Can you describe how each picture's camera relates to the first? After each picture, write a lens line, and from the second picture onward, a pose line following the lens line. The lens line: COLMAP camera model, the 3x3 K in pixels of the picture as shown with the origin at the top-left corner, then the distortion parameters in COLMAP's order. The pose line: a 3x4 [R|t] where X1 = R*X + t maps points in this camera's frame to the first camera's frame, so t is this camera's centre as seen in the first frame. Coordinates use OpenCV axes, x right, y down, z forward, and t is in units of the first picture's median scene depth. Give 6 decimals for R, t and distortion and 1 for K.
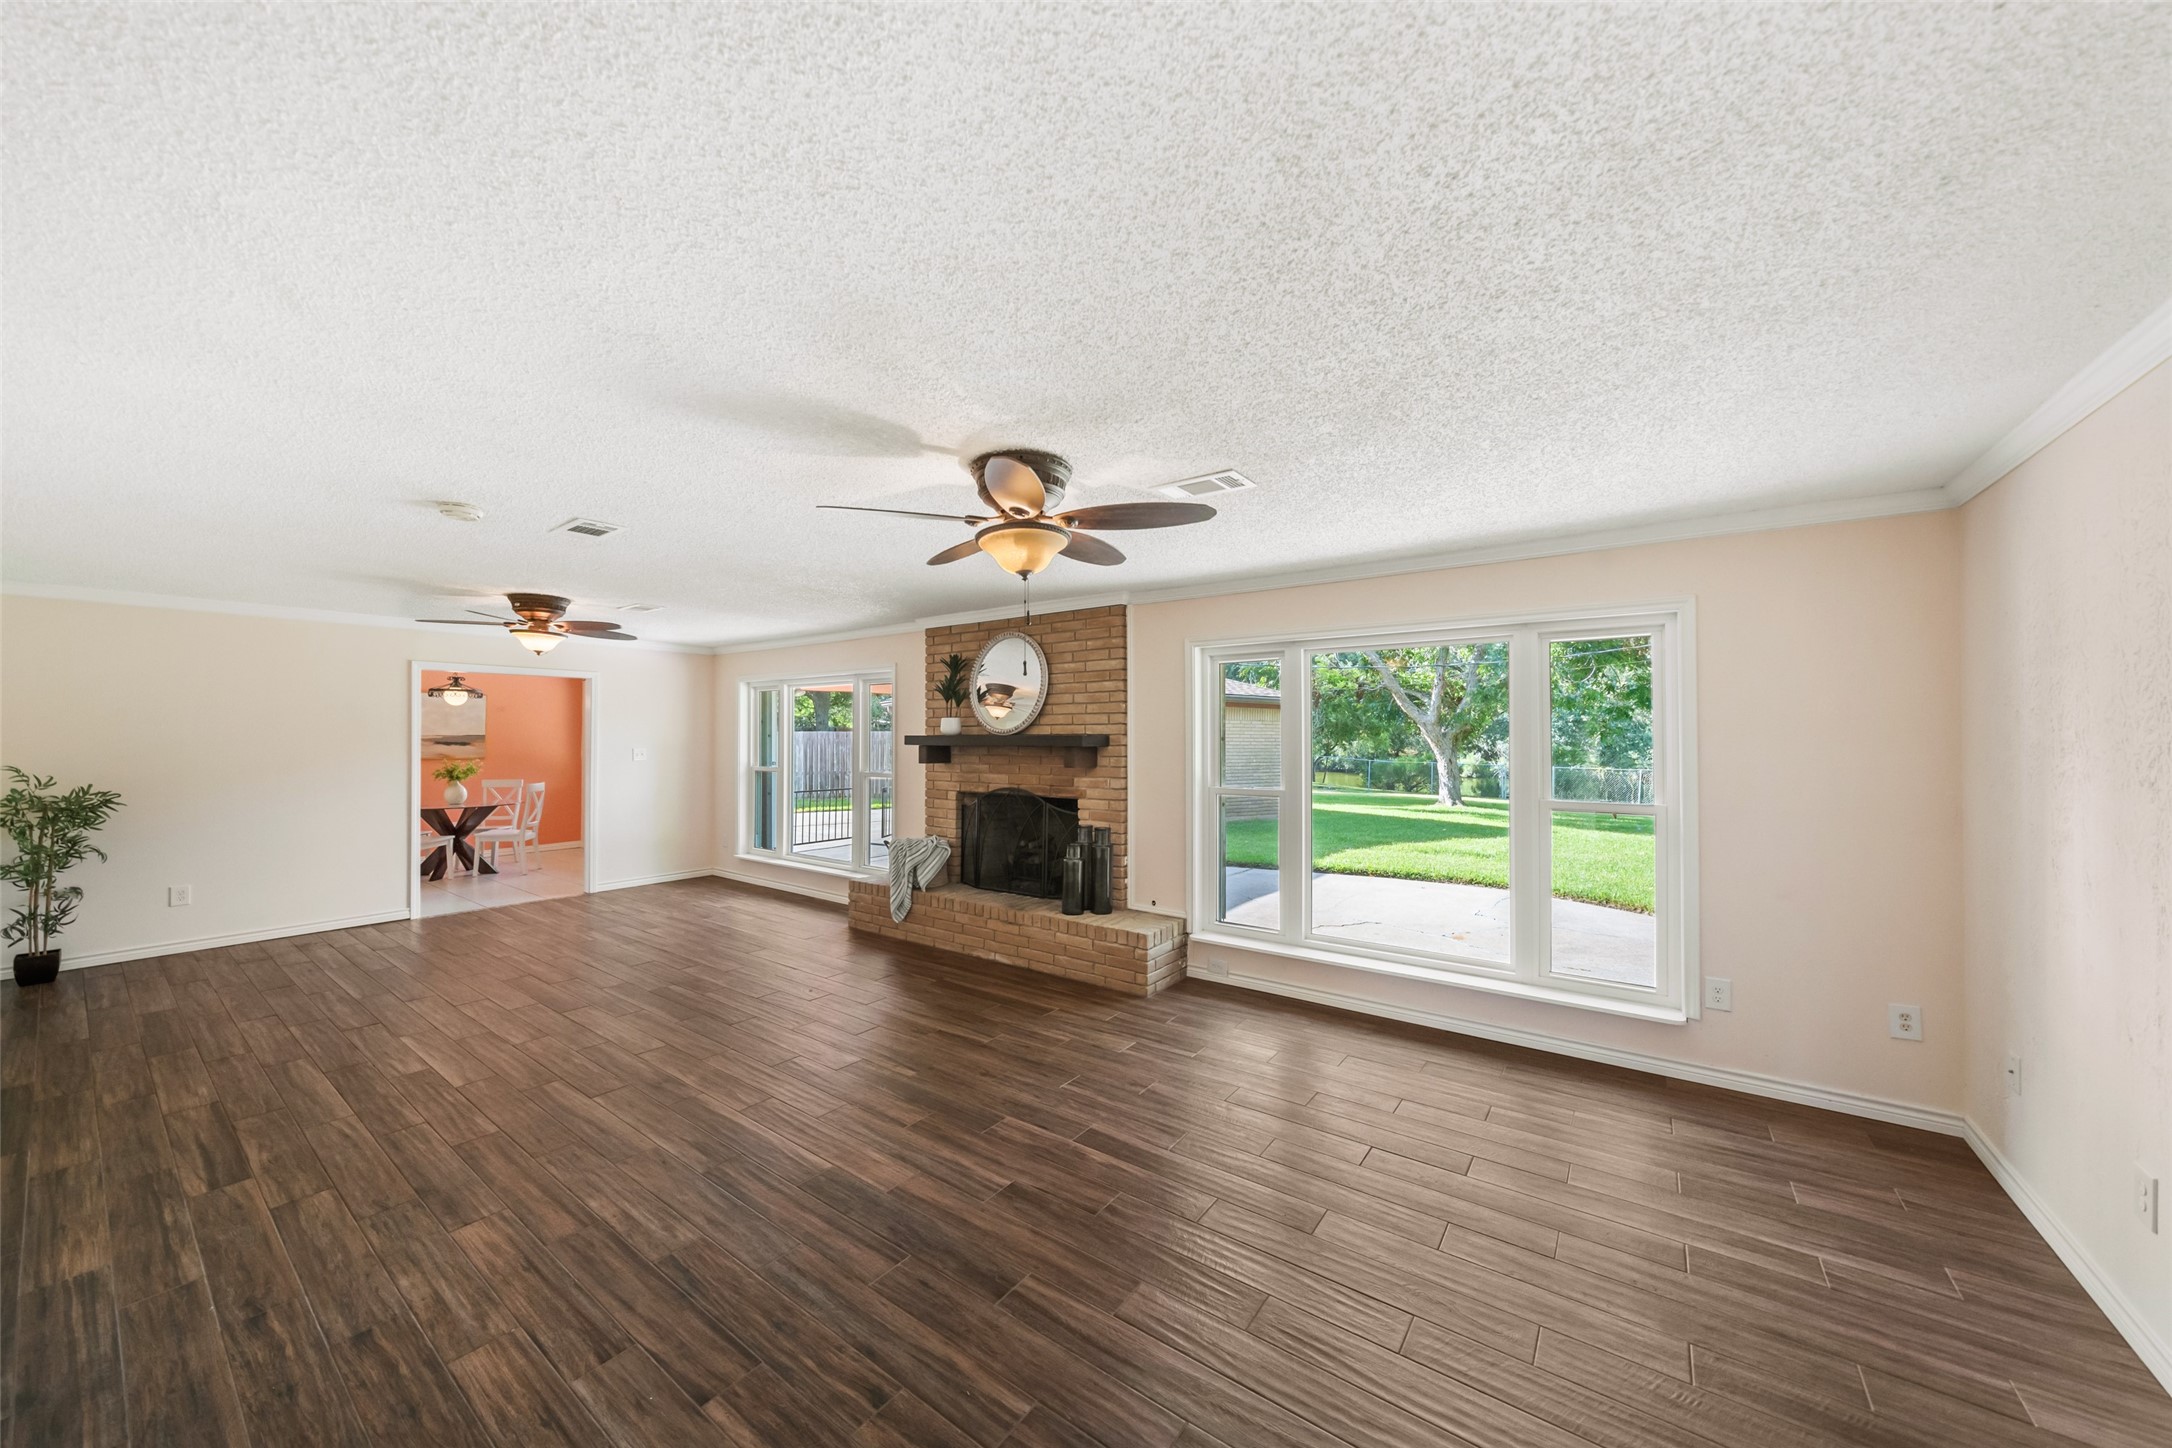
lens RADIAL K [[754.2, 0, 1094.8], [0, 754.2, 725.4], [0, 0, 1]] dist [-0.006594, -0.000025]
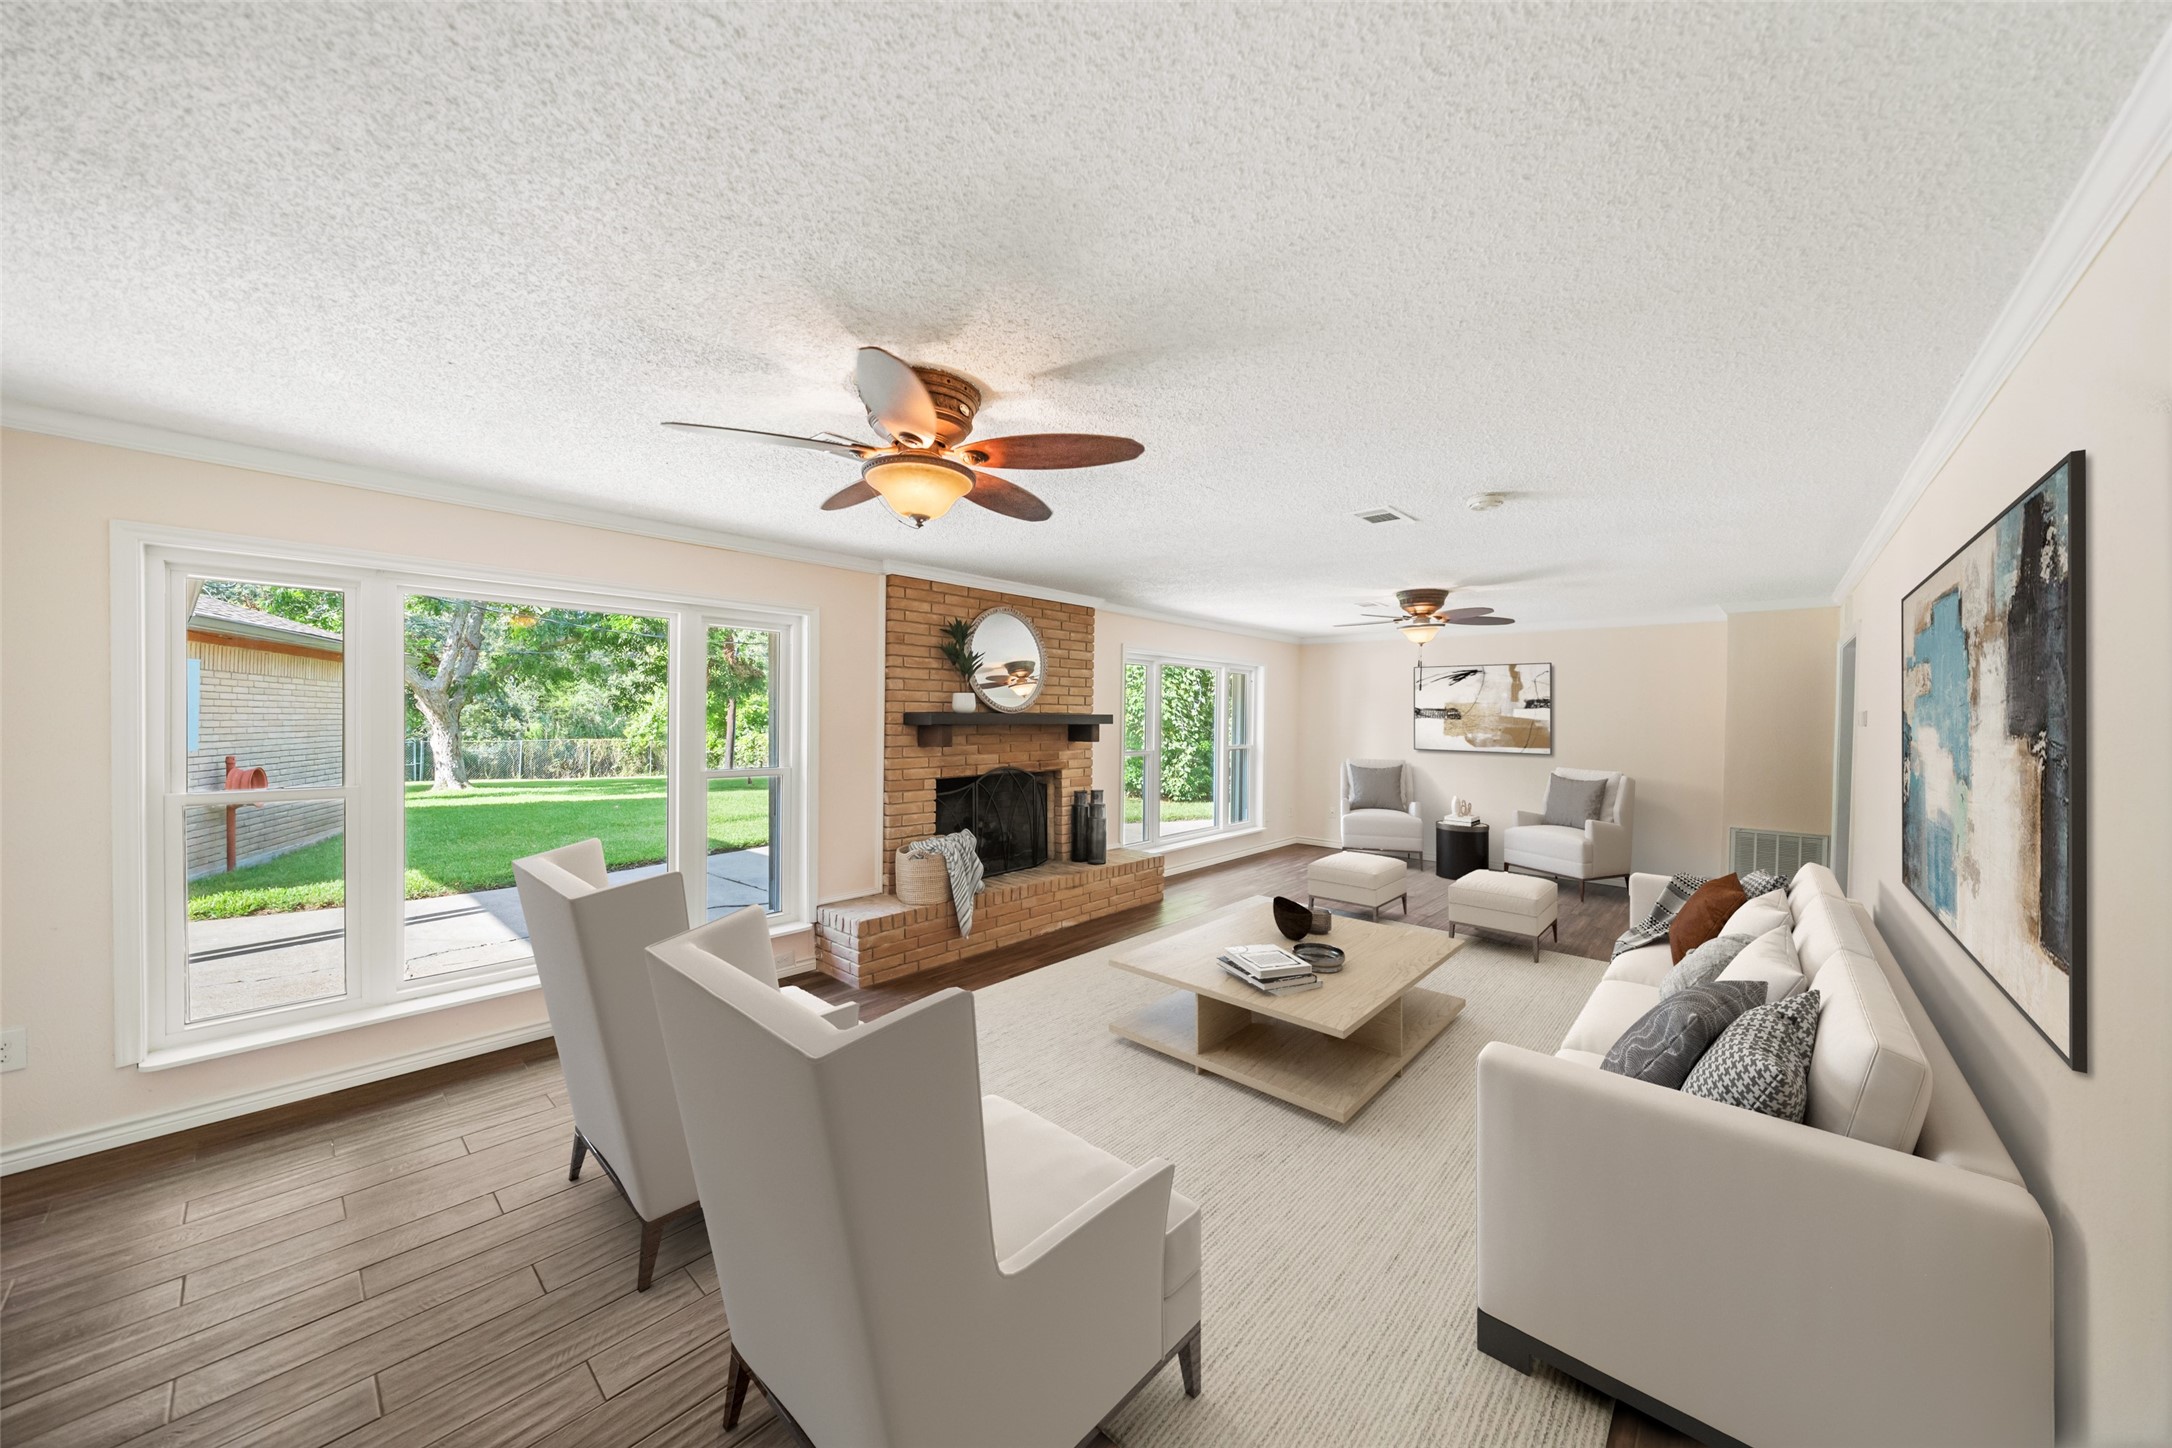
lens RADIAL K [[752.6, 0, 1098.4], [0, 752.6, 725.0], [0, 0, 1]] dist [0.000384, 0.000028]
pose [[0.099073, -0.013772, 0.994985, -1.113170], [-0.025343, 0.999545, 0.016359, 0.009351], [-0.994757, -0.026836, 0.098679, 0.812565]]
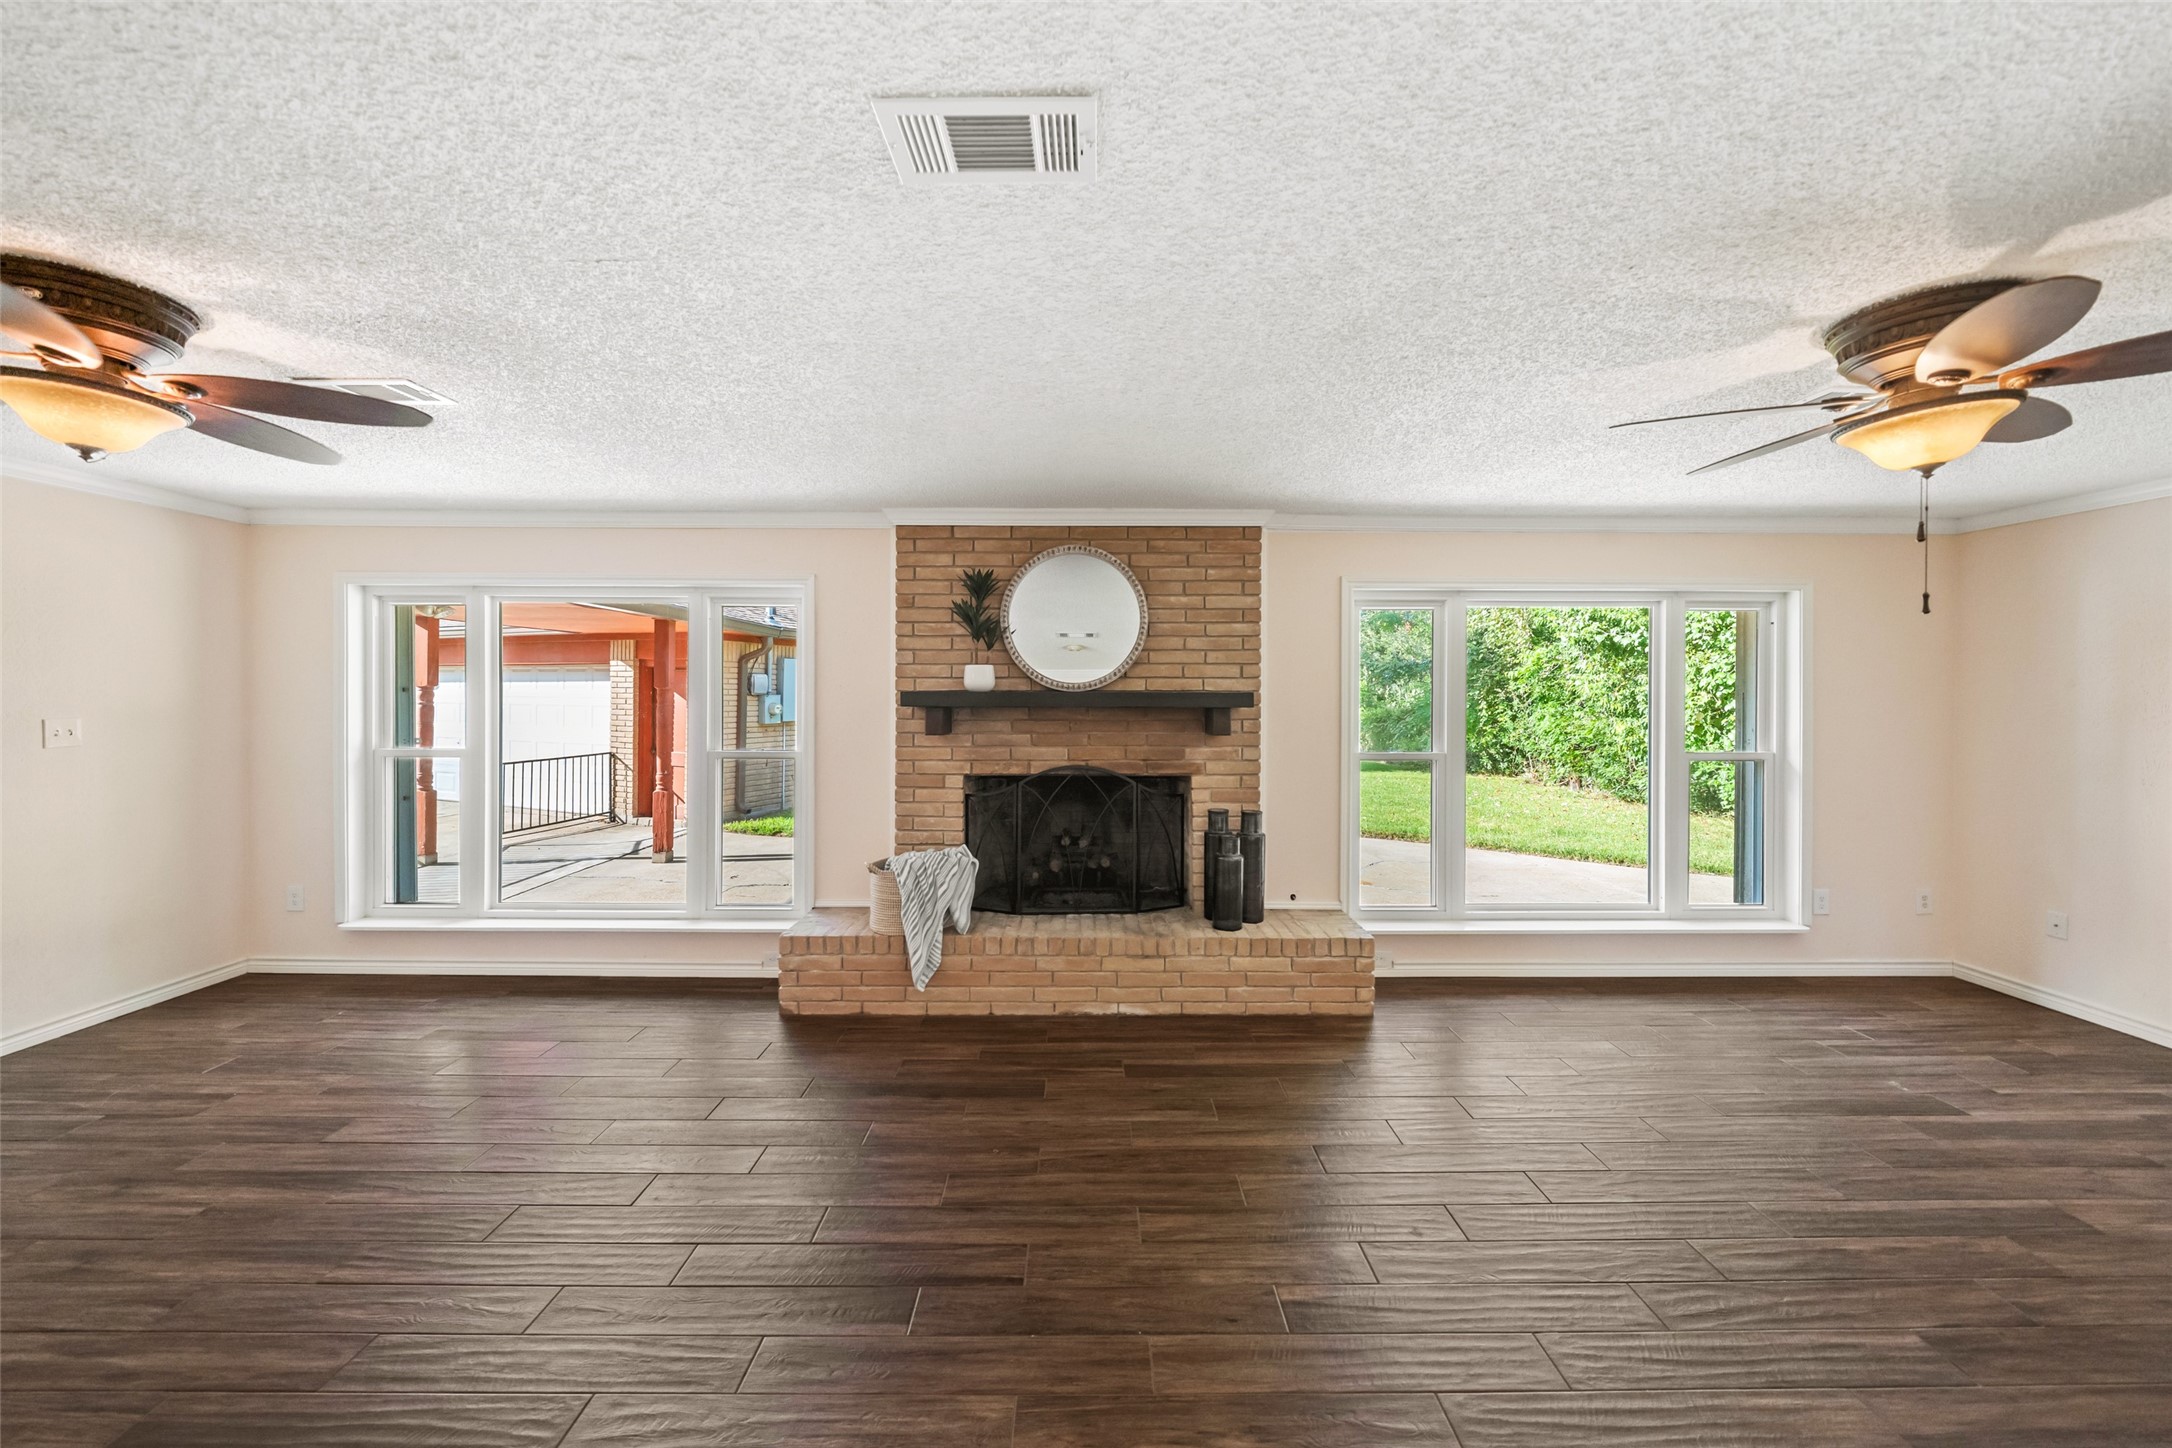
lens RADIAL K [[771.0, 0, 1087.5], [0, 771.0, 690.3], [0, 0, 1]] dist [-0.005157, 0.000018]
pose [[0.807507, 0.001700, 0.589856, -0.550268], [-0.011413, 0.999854, 0.012743, 0.002586], [-0.589748, -0.017022, 0.807408, 0.424023]]
